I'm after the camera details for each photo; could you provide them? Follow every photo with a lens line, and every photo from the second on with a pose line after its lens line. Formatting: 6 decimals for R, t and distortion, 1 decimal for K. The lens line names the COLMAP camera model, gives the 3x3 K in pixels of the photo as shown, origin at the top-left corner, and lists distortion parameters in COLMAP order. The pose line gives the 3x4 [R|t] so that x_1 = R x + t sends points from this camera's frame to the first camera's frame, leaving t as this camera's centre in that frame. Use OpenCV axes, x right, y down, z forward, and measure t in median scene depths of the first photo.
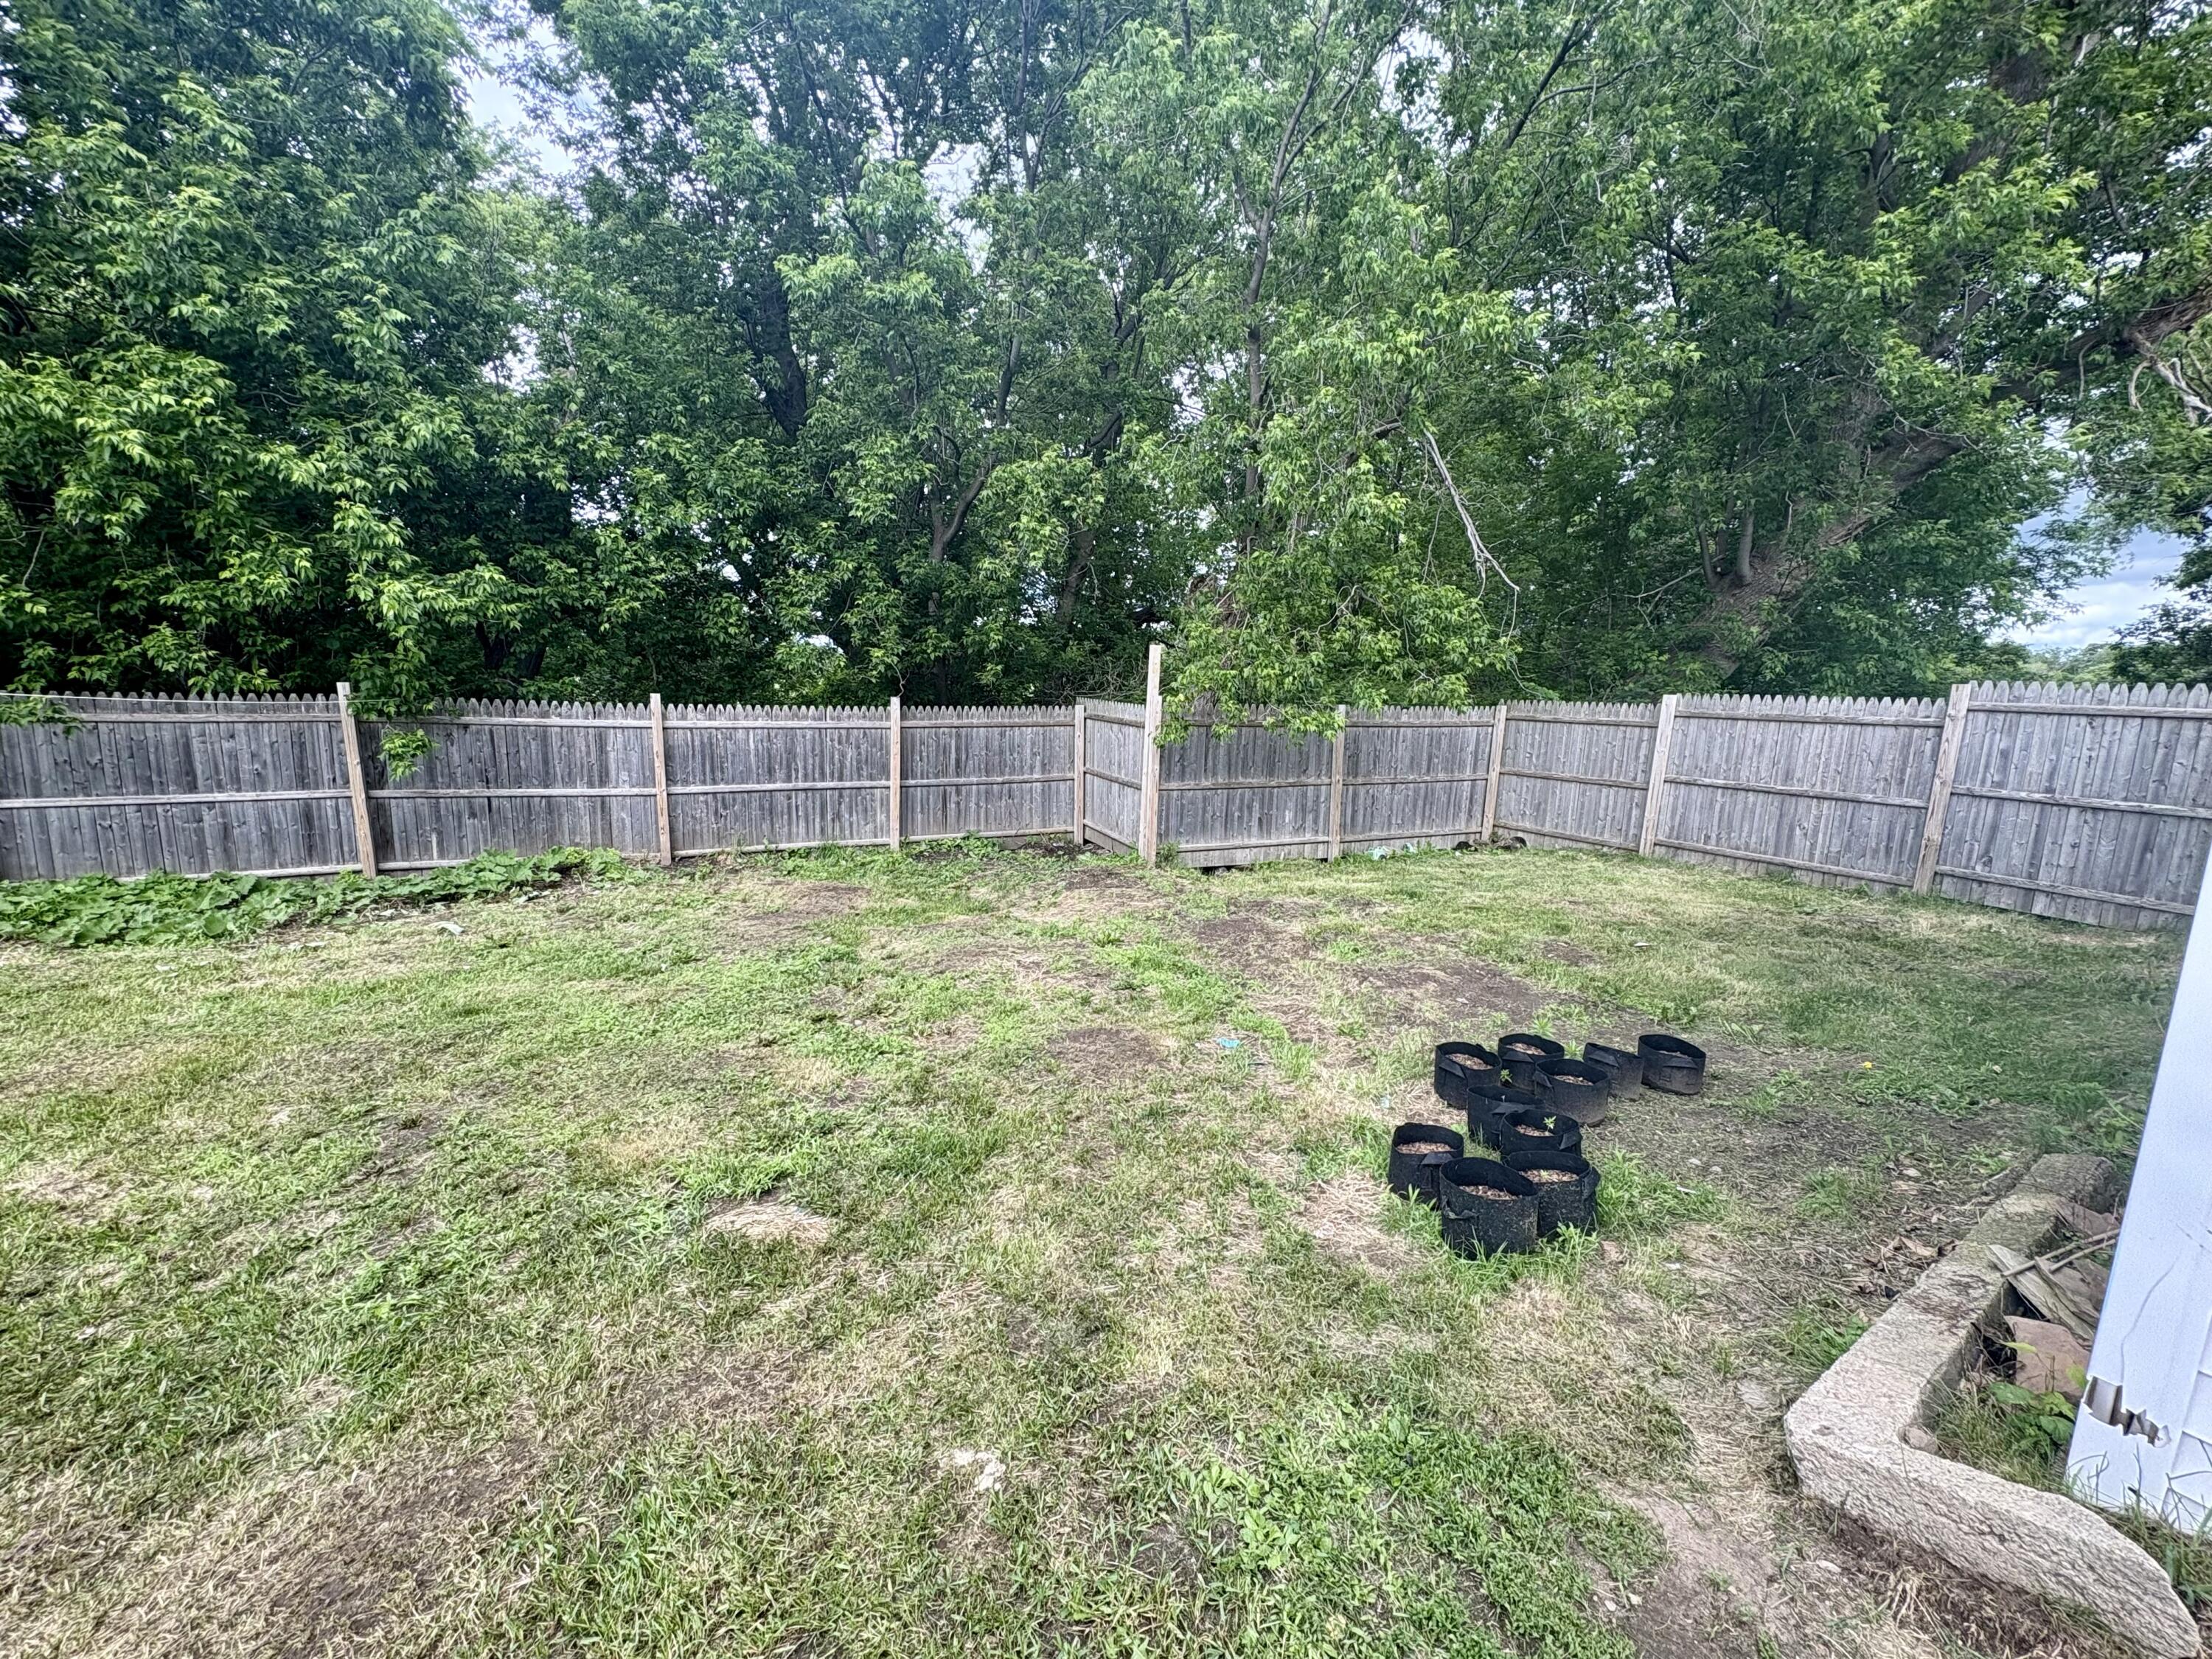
lens RADIAL K [[882.5, 0, 1104.7], [0, 882.5, 825.6], [0, 0, 1]] dist [0.001013, 0.000561]
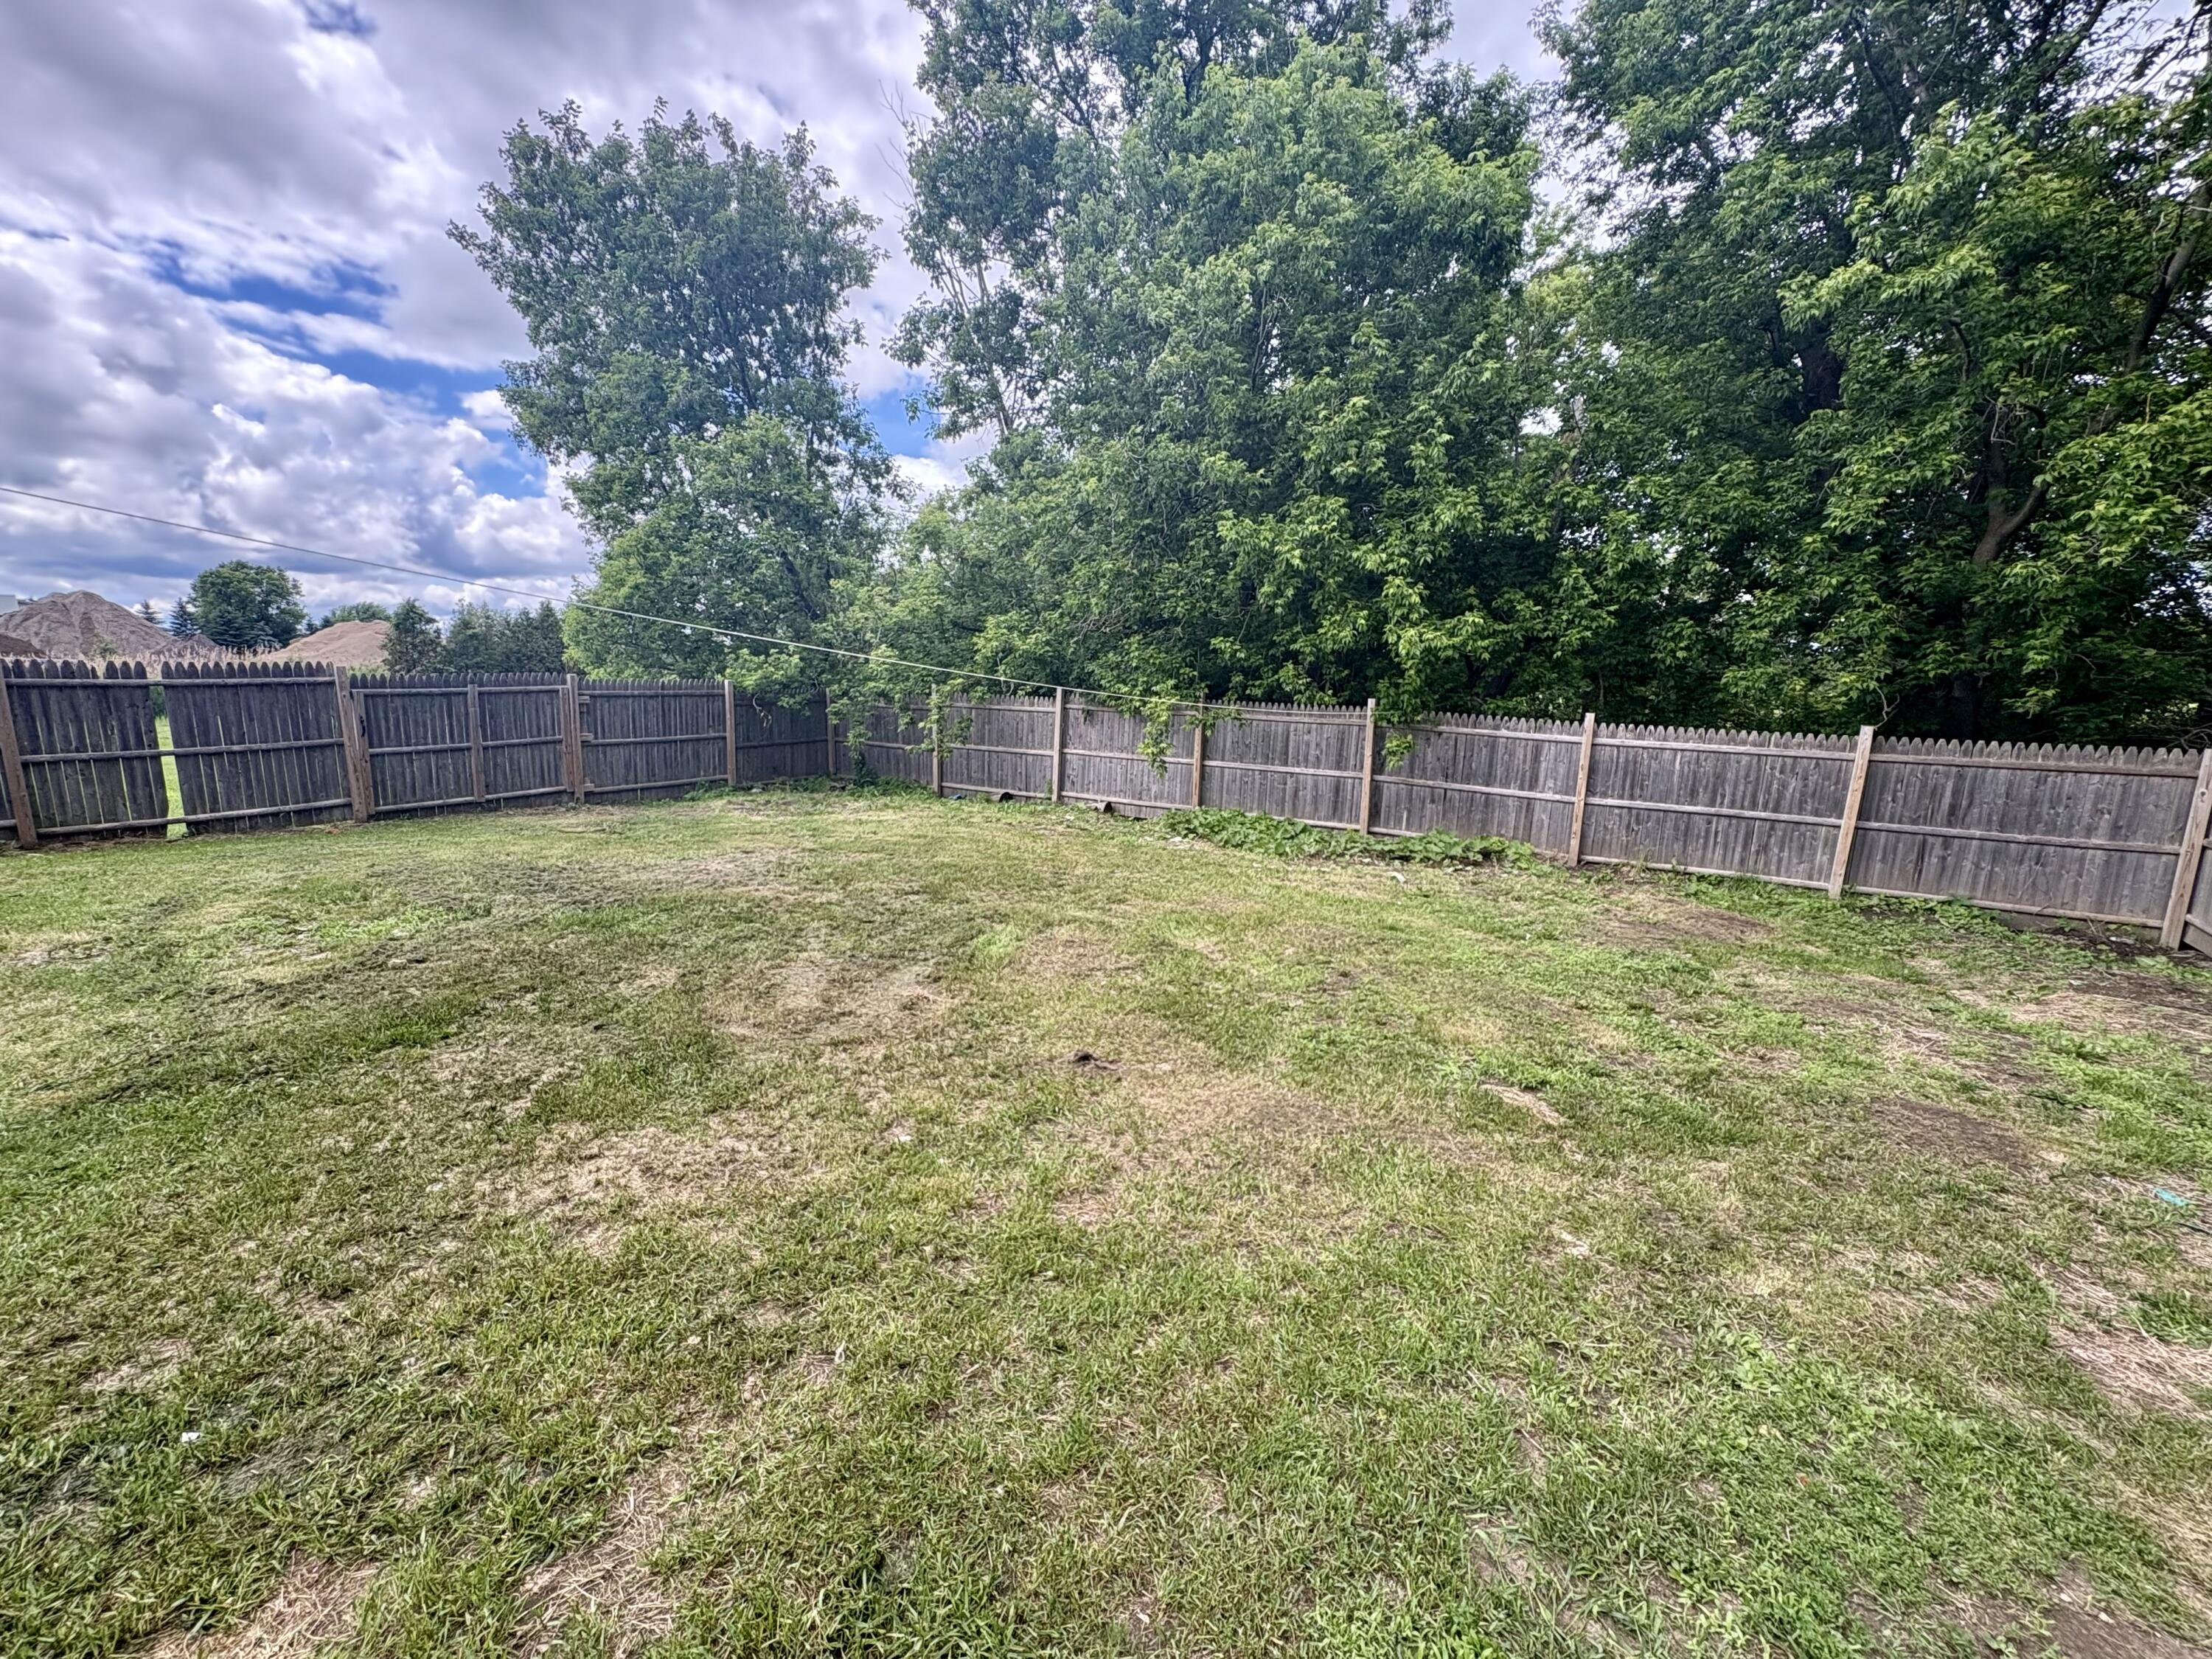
lens RADIAL K [[882.5, 0, 1104.7], [0, 882.5, 825.6], [0, 0, 1]] dist [0.001013, 0.000561]
pose [[0.533417, 0.141049, -0.834009, 0.144409], [-0.151468, 0.985989, 0.069876, 0.007301], [0.832180, 0.089053, 0.547308, -0.139082]]
